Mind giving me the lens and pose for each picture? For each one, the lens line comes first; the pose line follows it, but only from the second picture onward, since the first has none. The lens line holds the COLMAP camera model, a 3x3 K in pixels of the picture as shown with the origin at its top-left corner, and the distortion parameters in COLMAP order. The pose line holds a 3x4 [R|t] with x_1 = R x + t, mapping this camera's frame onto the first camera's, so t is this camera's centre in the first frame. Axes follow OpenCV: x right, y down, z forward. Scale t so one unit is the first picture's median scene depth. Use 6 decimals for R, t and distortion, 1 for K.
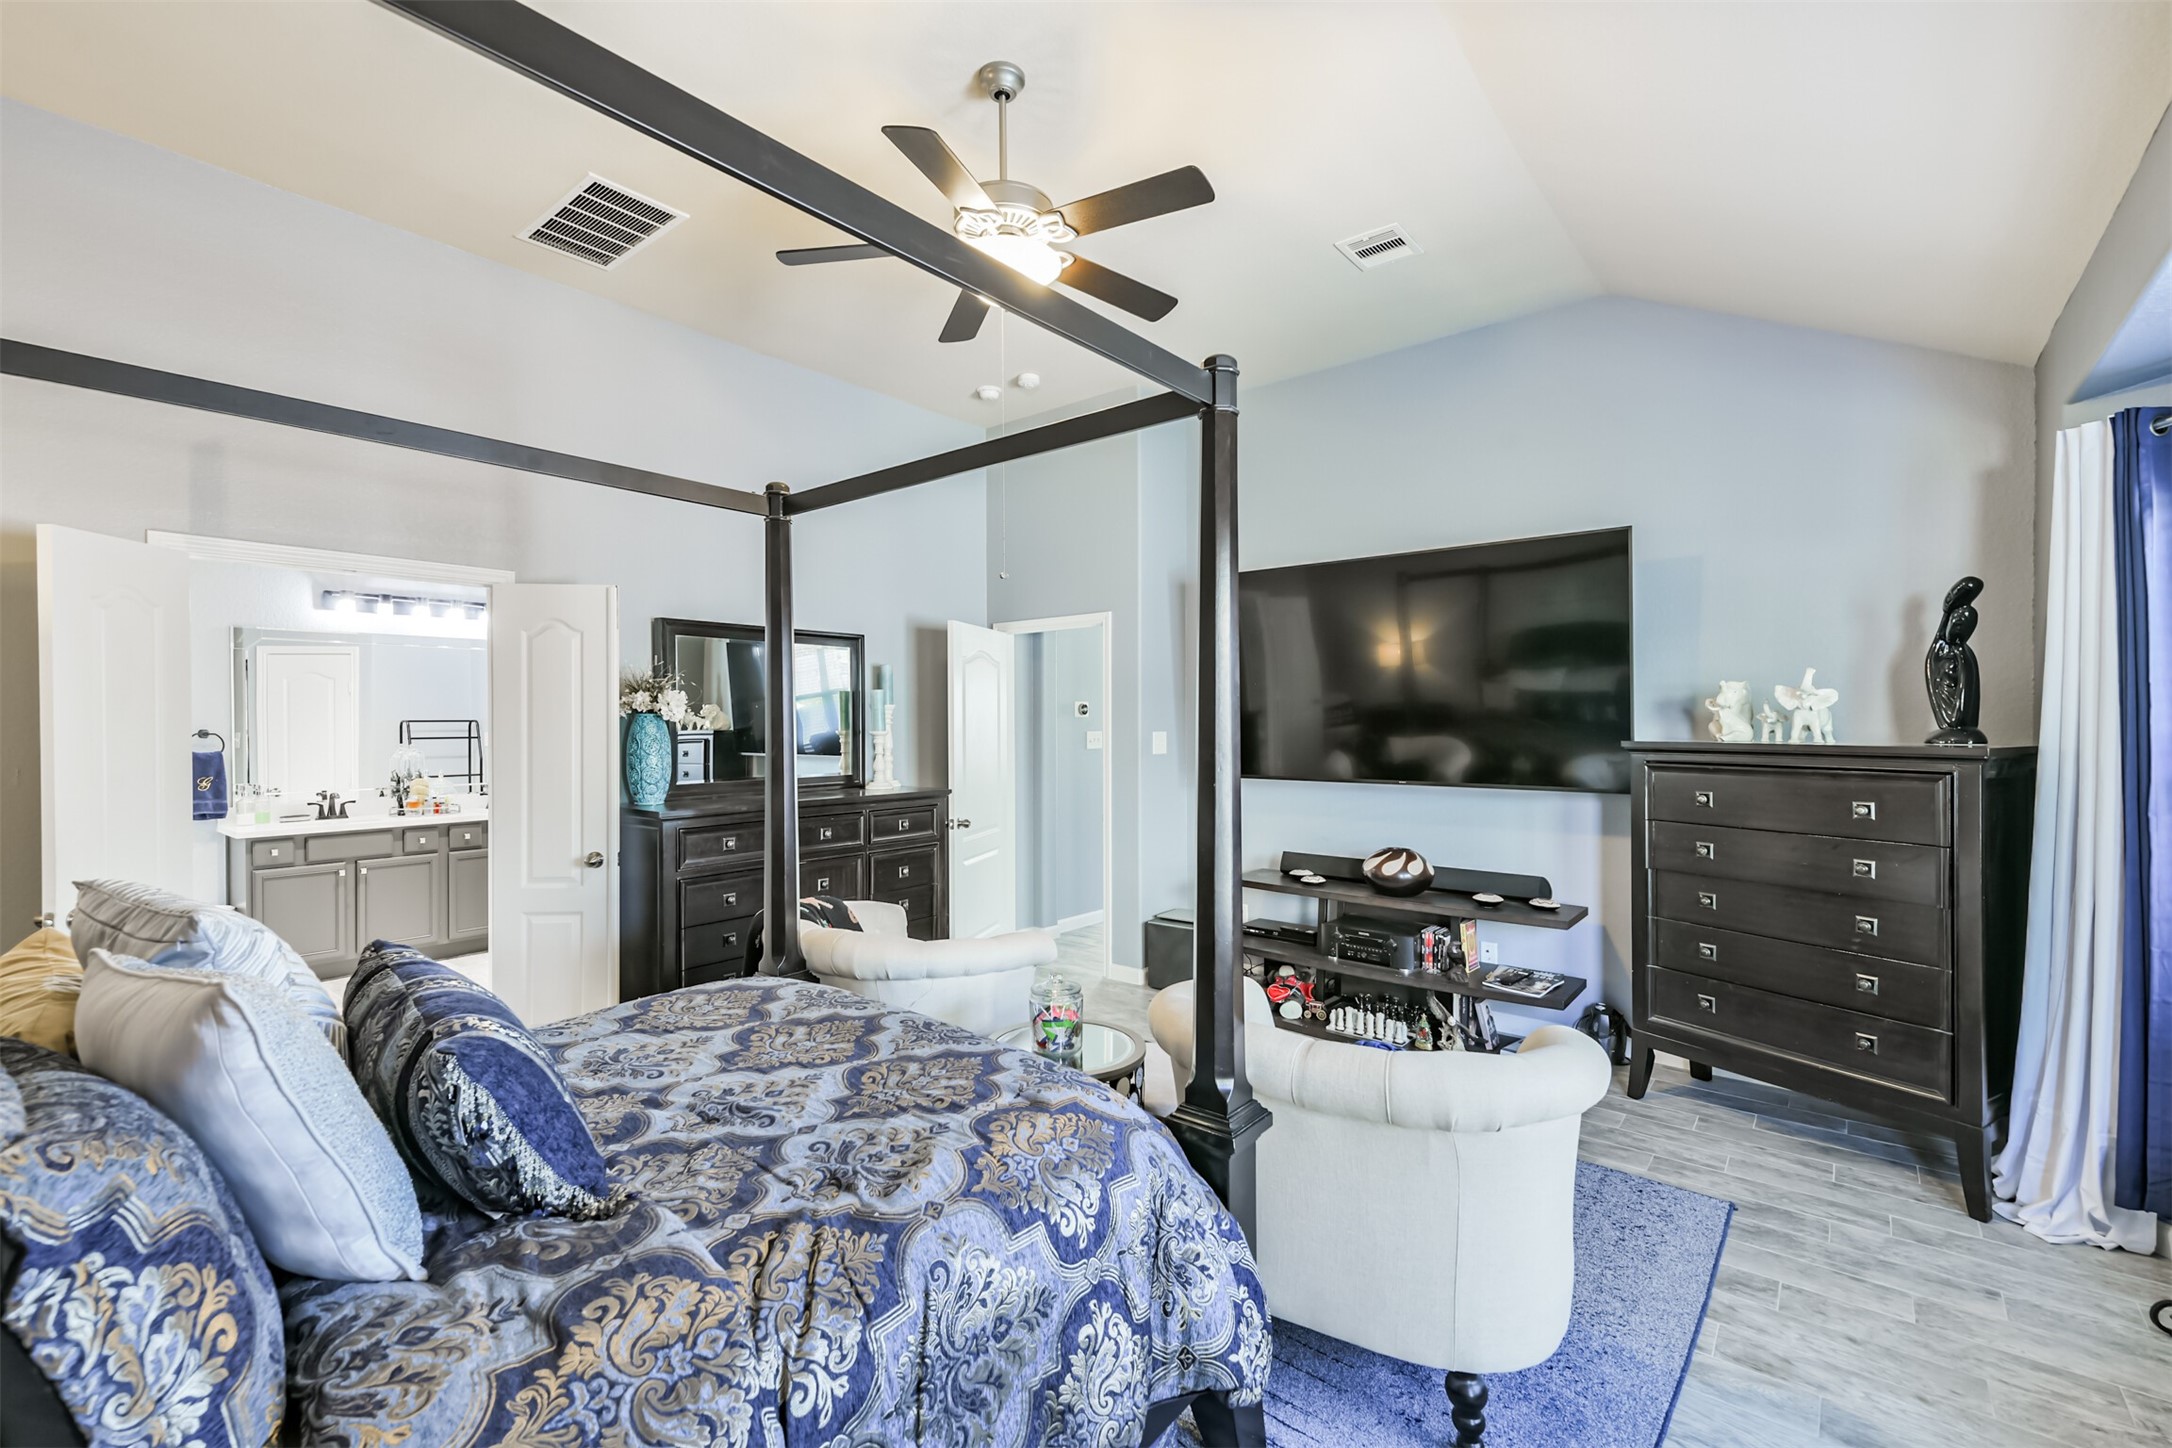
lens RADIAL K [[935.7, 0, 1077.4], [0, 935.7, 725.9], [0, 0, 1]] dist [0.016078, -0.005567]
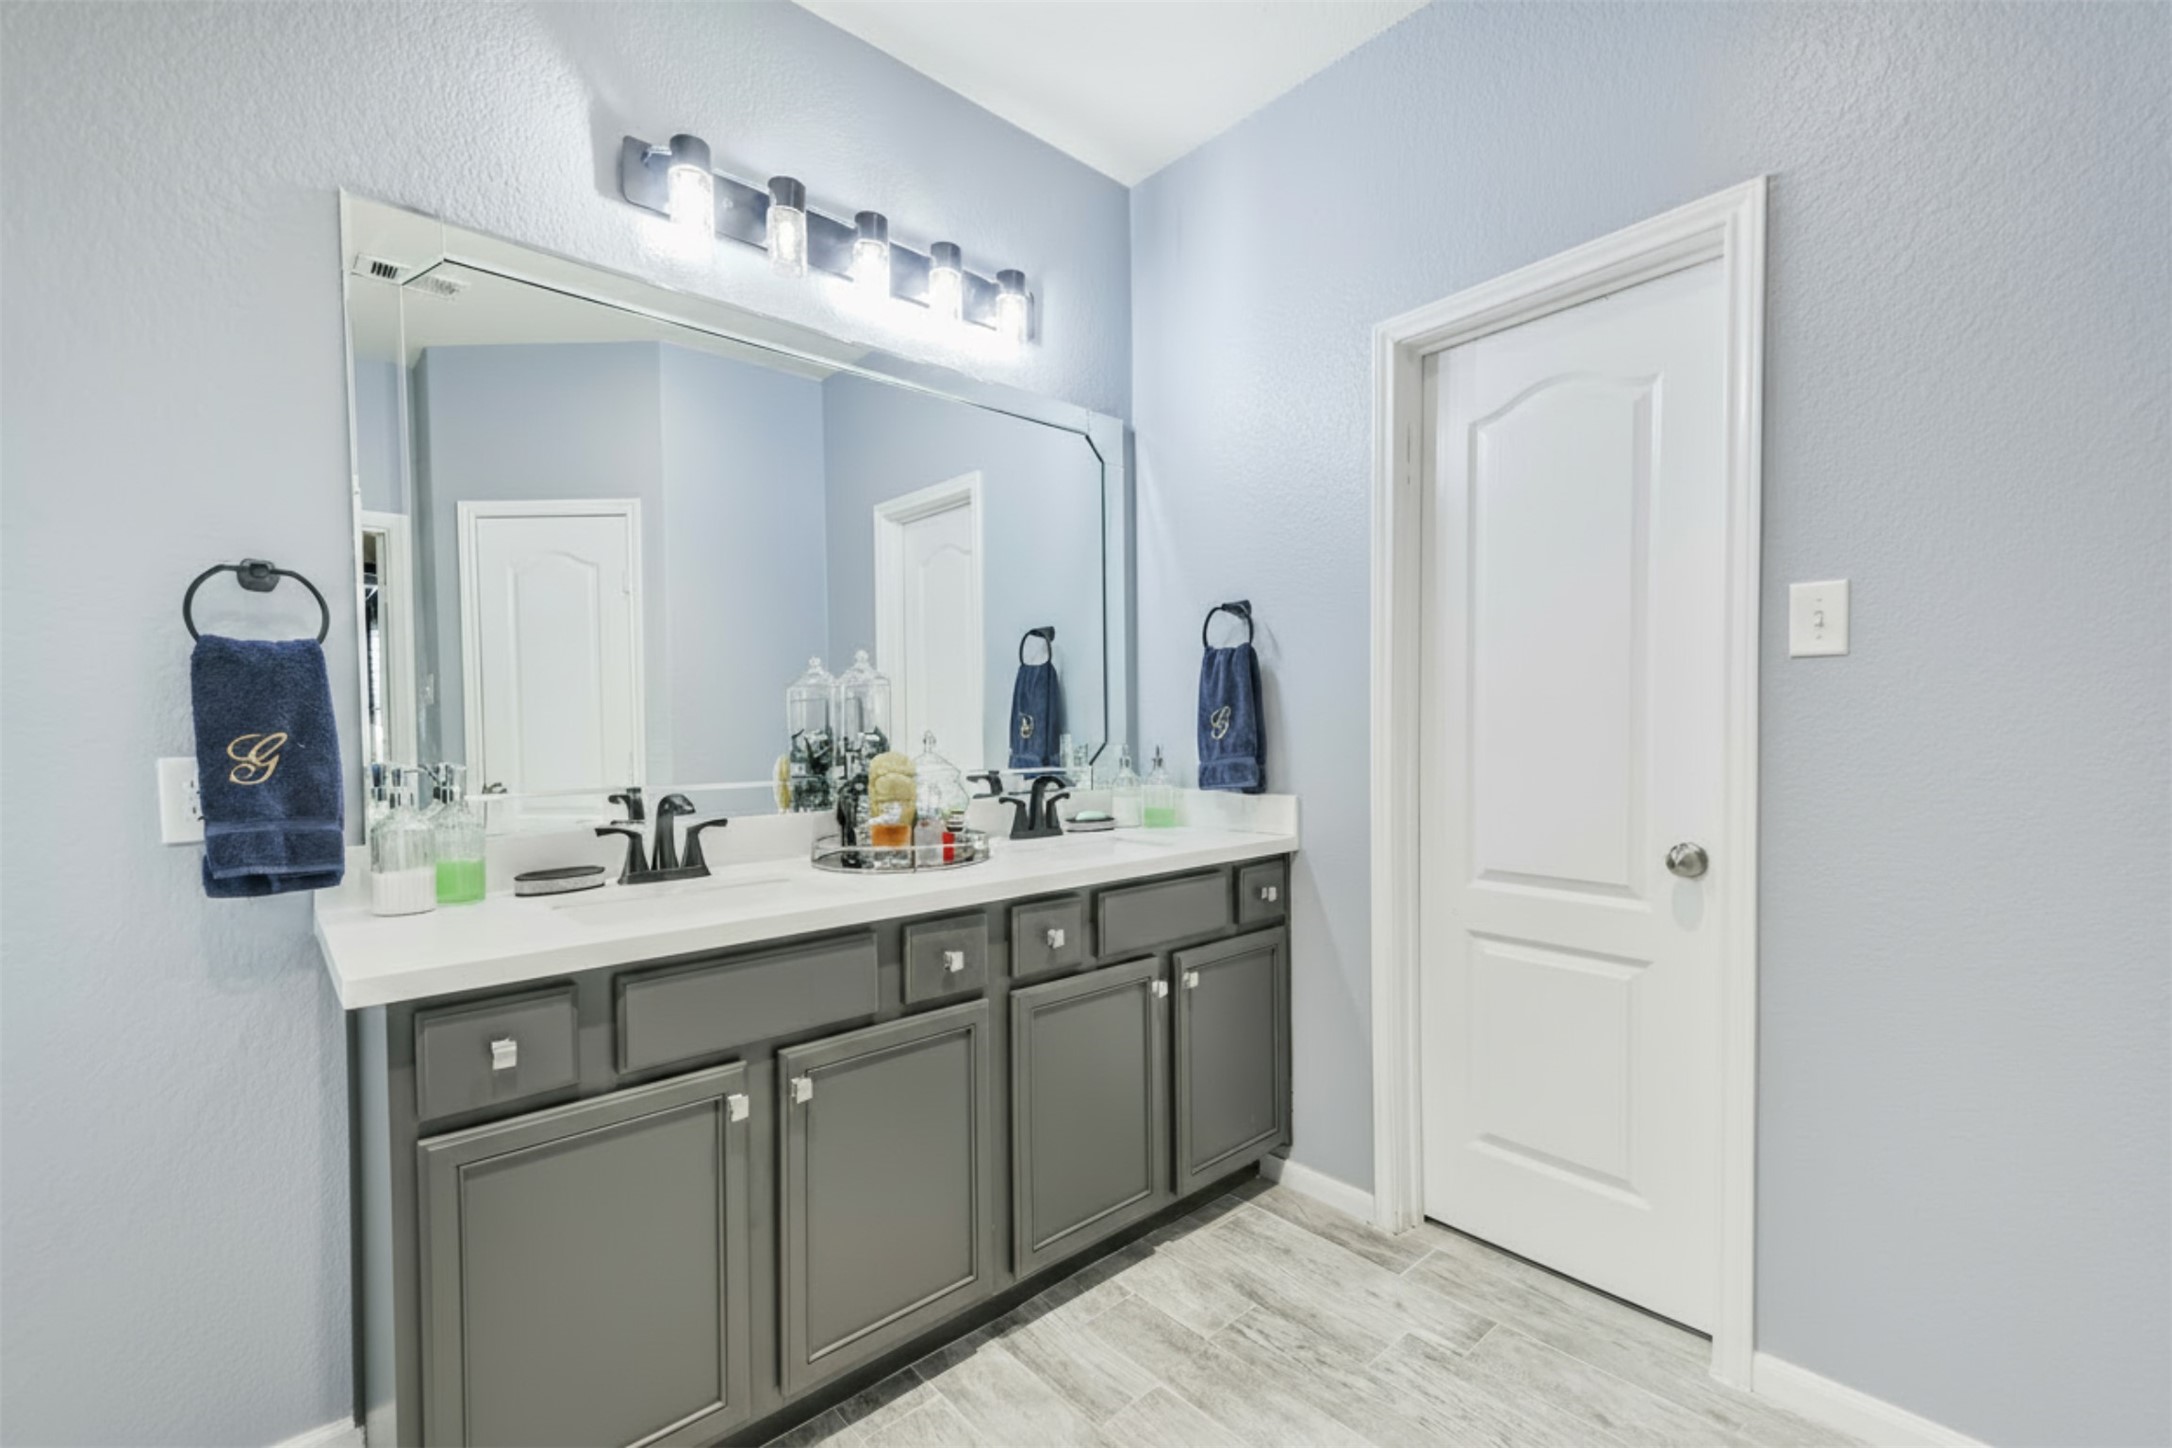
lens RADIAL K [[921.1, 0, 1087.7], [0, 921.1, 750.0], [0, 0, 1]] dist [0.015845, -0.000026]
pose [[0.990823, 0.003876, -0.135110, -0.634195], [-0.000176, 0.999625, 0.027385, 0.049284], [0.135165, -0.027110, 0.990452, 0.744595]]
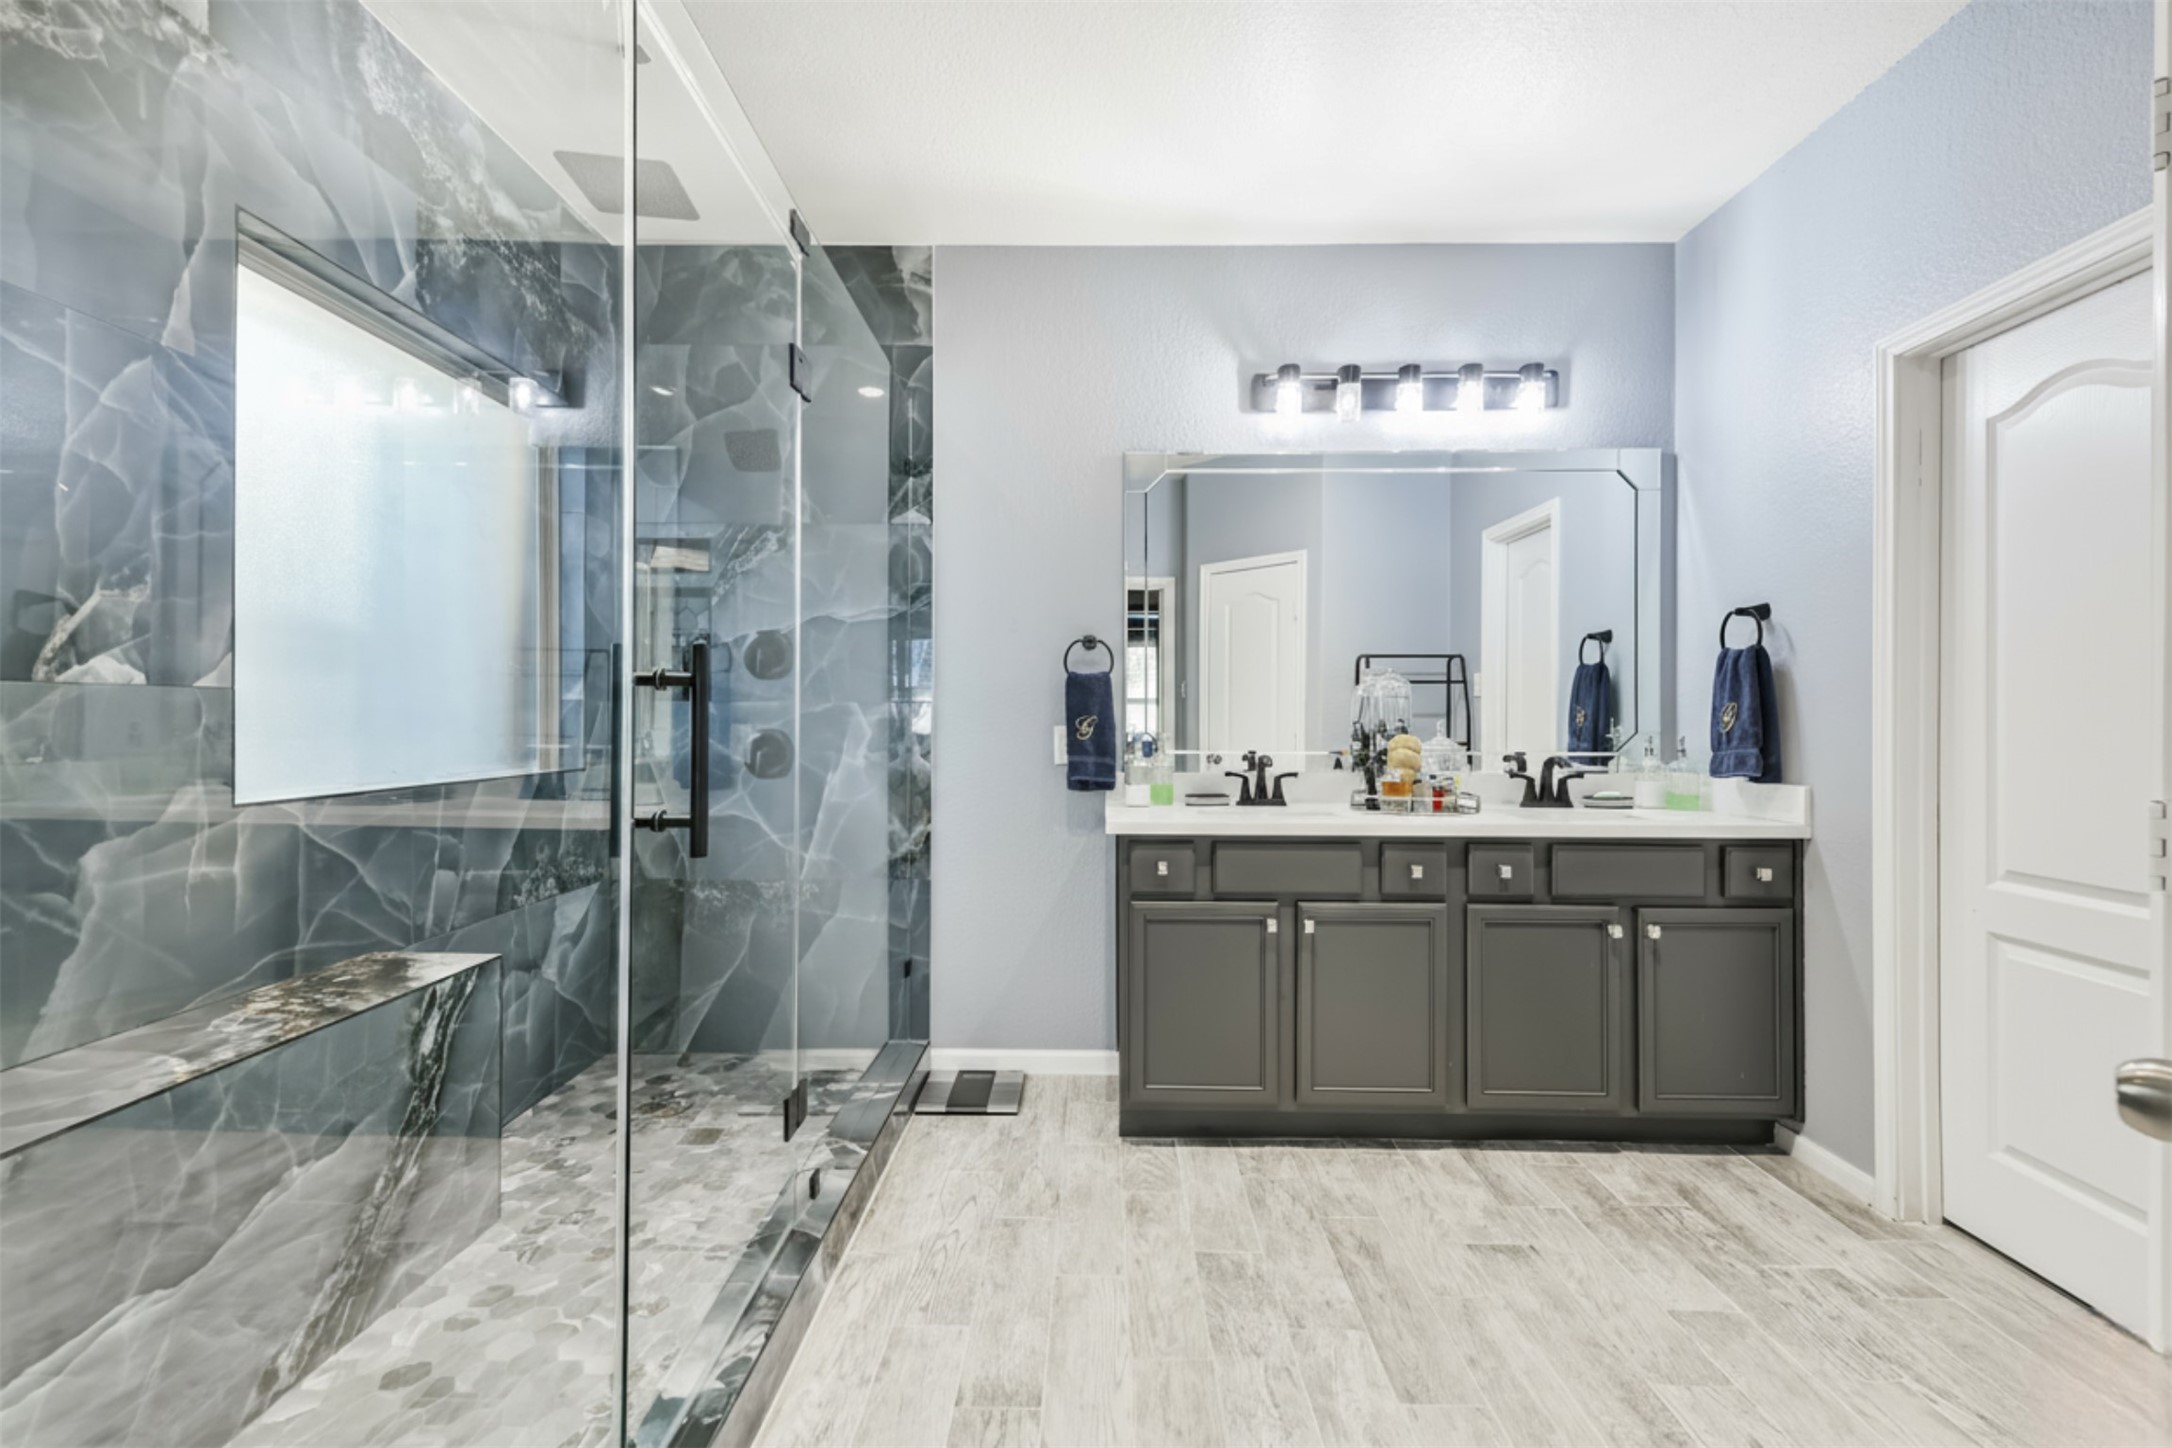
lens RADIAL K [[921.1, 0, 1101.1], [0, 921.1, 713.0], [0, 0, 1]] dist [0.015845, -0.000026]
pose [[0.642117, 0.009309, -0.766550, -0.470552], [-0.009265, 0.999947, 0.004382, 0.047273], [0.766551, 0.004288, 0.642169, 0.623082]]
